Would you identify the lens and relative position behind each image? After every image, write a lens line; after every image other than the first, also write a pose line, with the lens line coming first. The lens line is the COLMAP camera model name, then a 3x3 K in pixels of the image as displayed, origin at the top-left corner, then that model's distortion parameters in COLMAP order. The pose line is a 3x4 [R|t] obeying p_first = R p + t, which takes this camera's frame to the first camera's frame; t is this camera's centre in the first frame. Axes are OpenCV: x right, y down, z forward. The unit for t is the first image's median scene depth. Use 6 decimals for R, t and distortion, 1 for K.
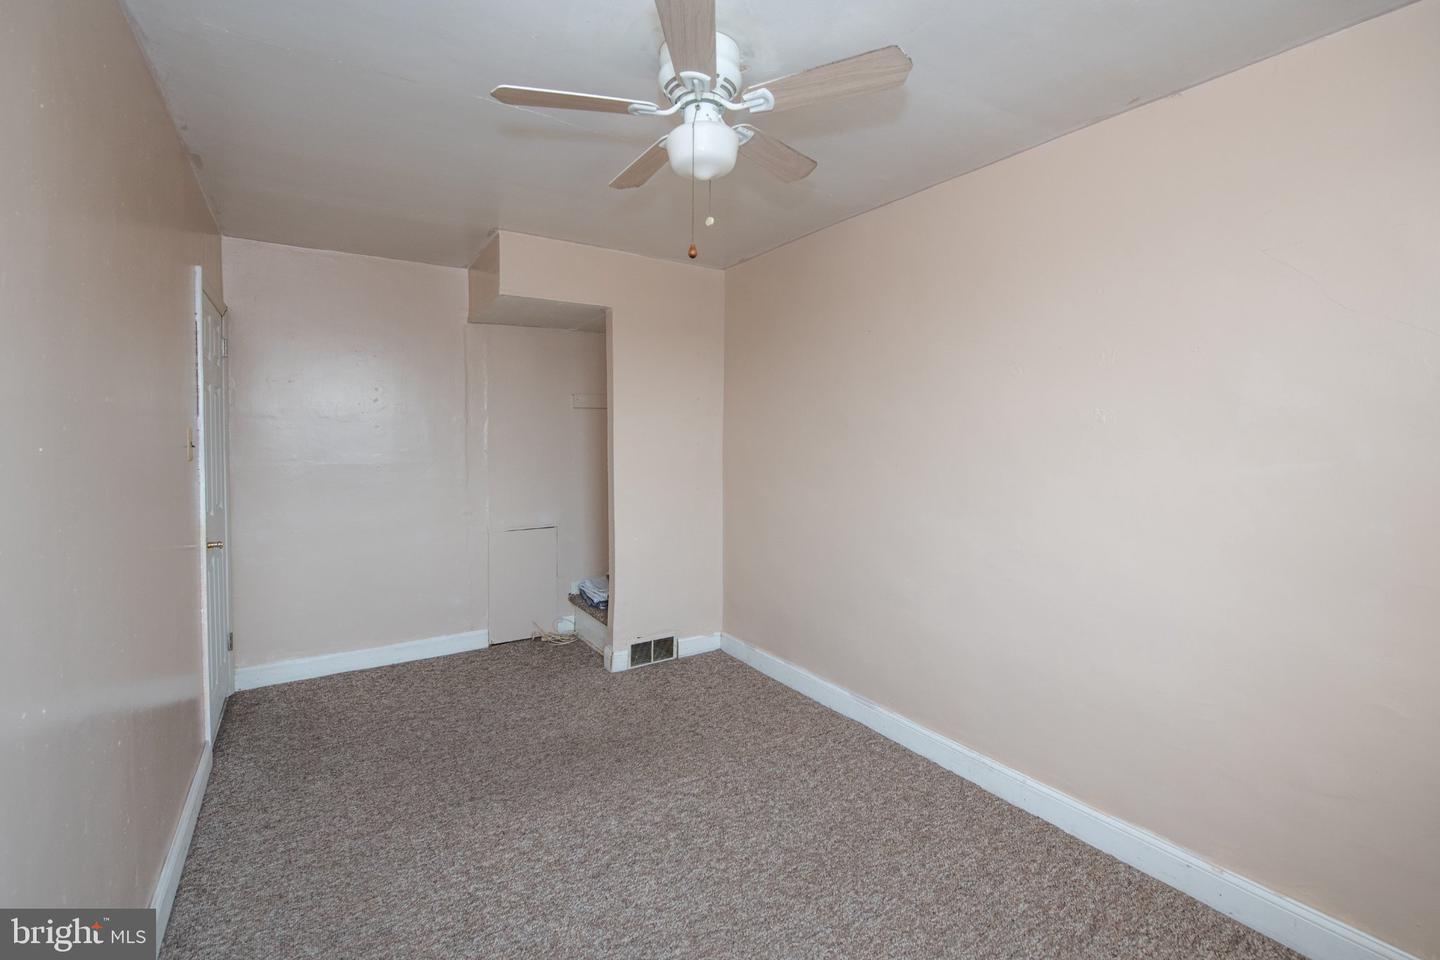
lens RADIAL K [[590.8, 0, 748.9], [0, 590.8, 435.2], [0, 0, 1]] dist [-0.011646, -0.000390]
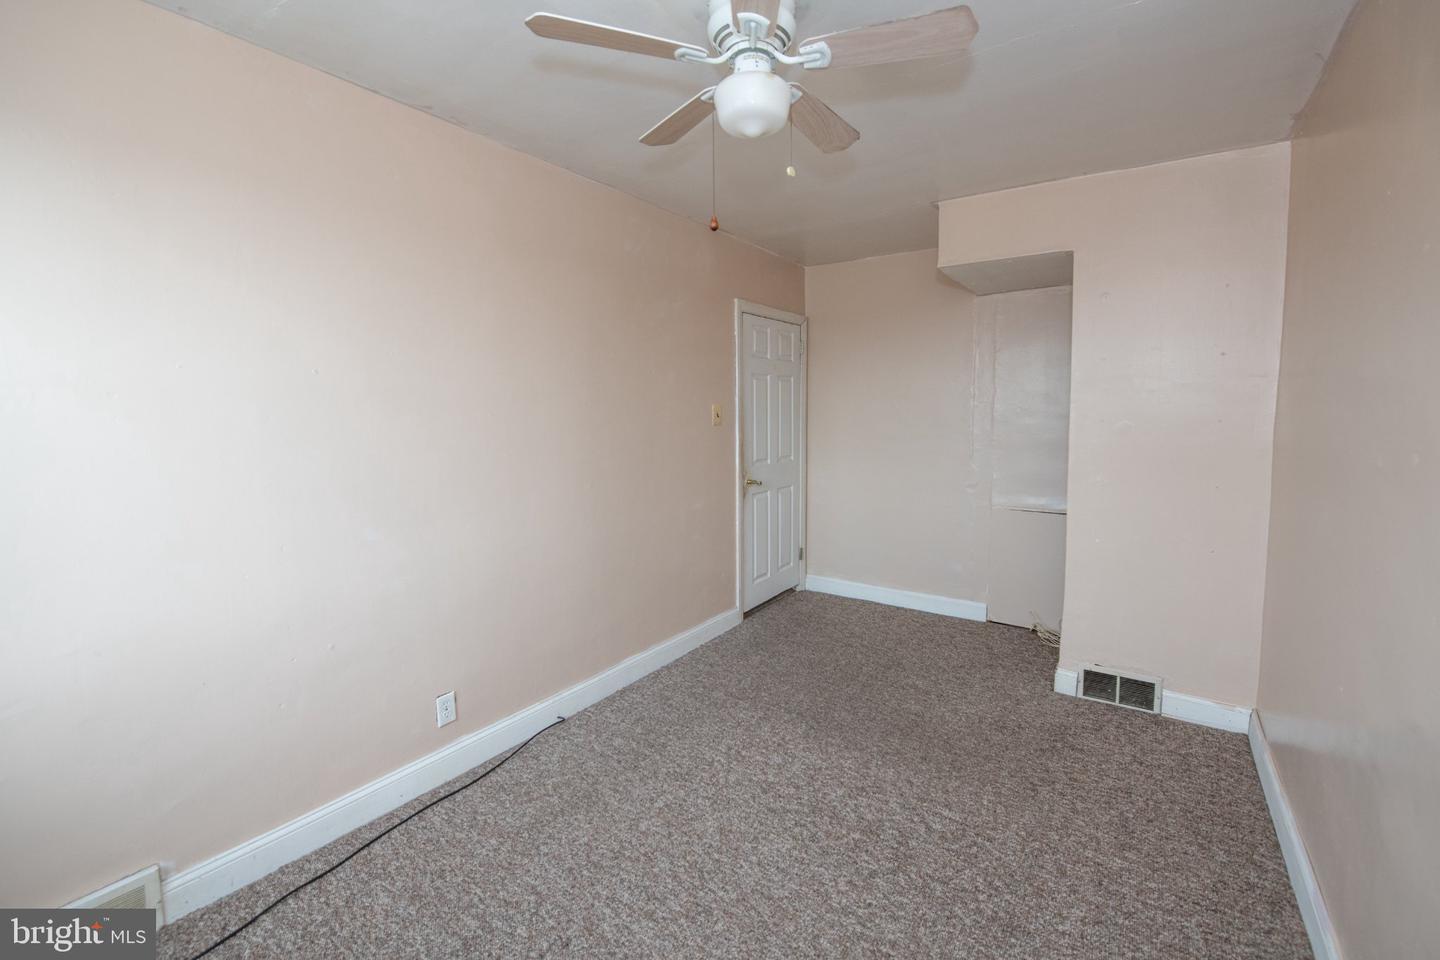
lens RADIAL K [[622.7, 0, 779.1], [0, 622.7, 441.1], [0, 0, 1]] dist [-0.015458, -0.000722]
pose [[0.404937, 0.046362, -0.913169, 0.482398], [-0.000206, 0.998718, 0.050614, 0.001162], [0.914345, -0.020307, 0.404427, 0.348547]]
